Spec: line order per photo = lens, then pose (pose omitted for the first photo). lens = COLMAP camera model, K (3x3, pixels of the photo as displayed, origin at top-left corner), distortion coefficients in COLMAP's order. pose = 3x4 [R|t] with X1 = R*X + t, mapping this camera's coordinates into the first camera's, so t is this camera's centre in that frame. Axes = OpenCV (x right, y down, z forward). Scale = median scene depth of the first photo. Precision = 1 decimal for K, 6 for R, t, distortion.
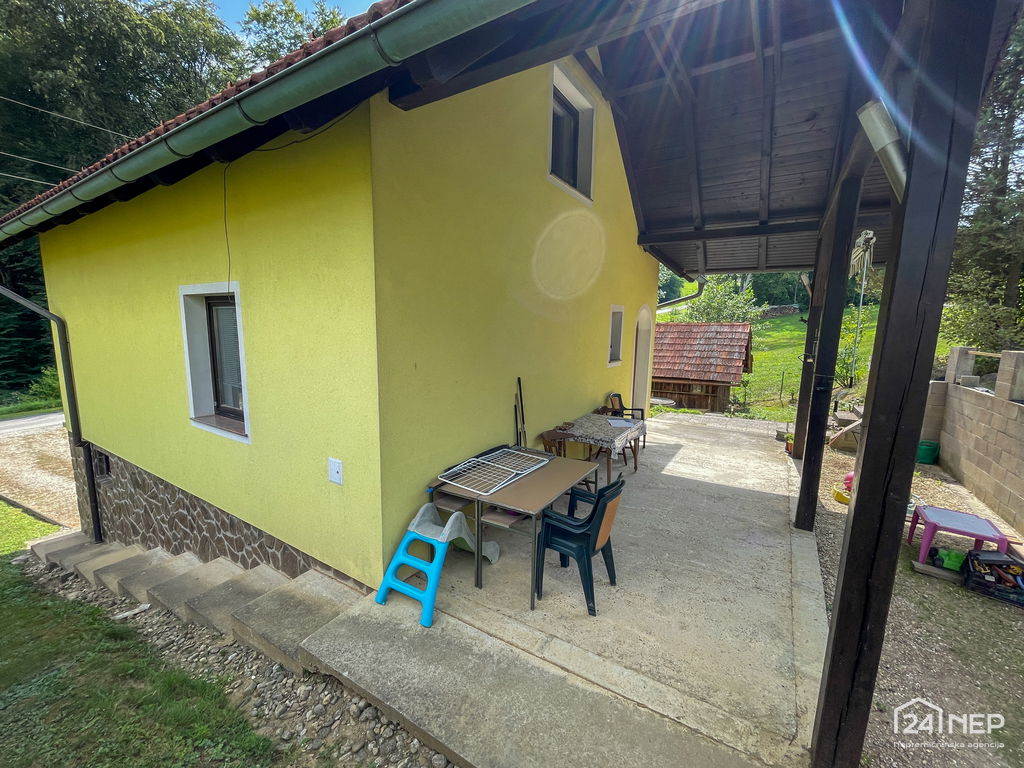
lens RADIAL K [[417.9, 0, 494.7], [0, 417.9, 389.5], [0, 0, 1]] dist [-0.002333, 0.000046]
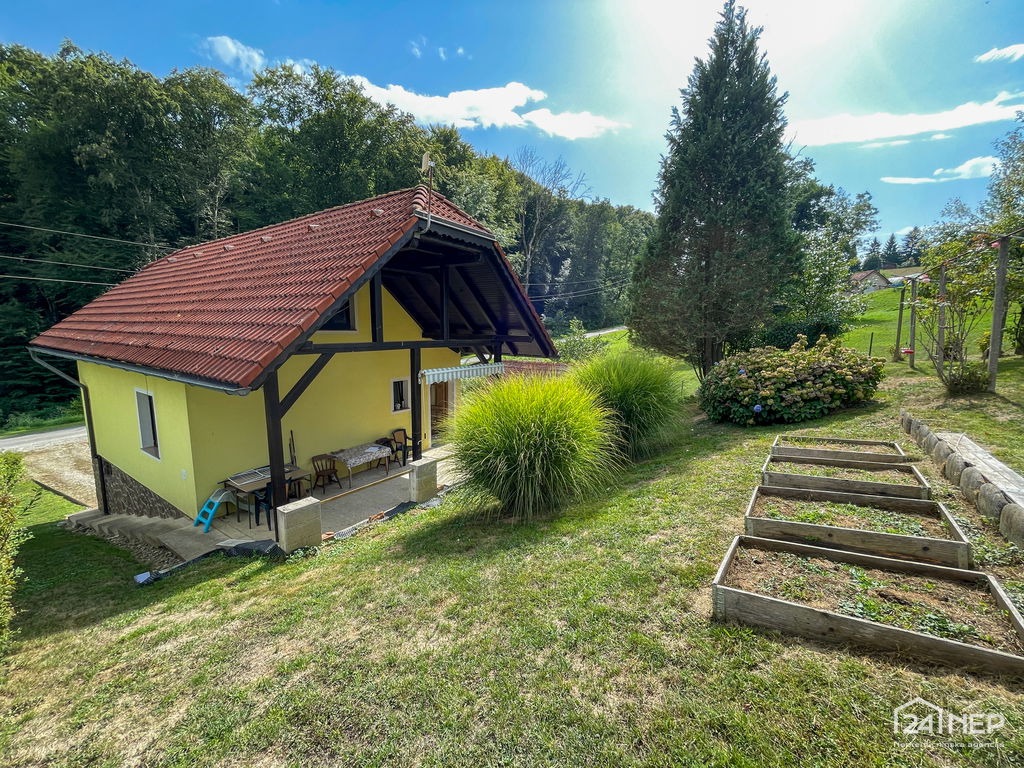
lens RADIAL K [[417.9, 0, 508.5], [0, 417.9, 387.9], [0, 0, 1]] dist [-0.002333, 0.000046]
pose [[0.999479, 0.000403, -0.032260, 0.765487], [-0.000532, 0.999992, -0.004014, -0.148372], [0.032258, 0.004029, 0.999471, -0.668476]]
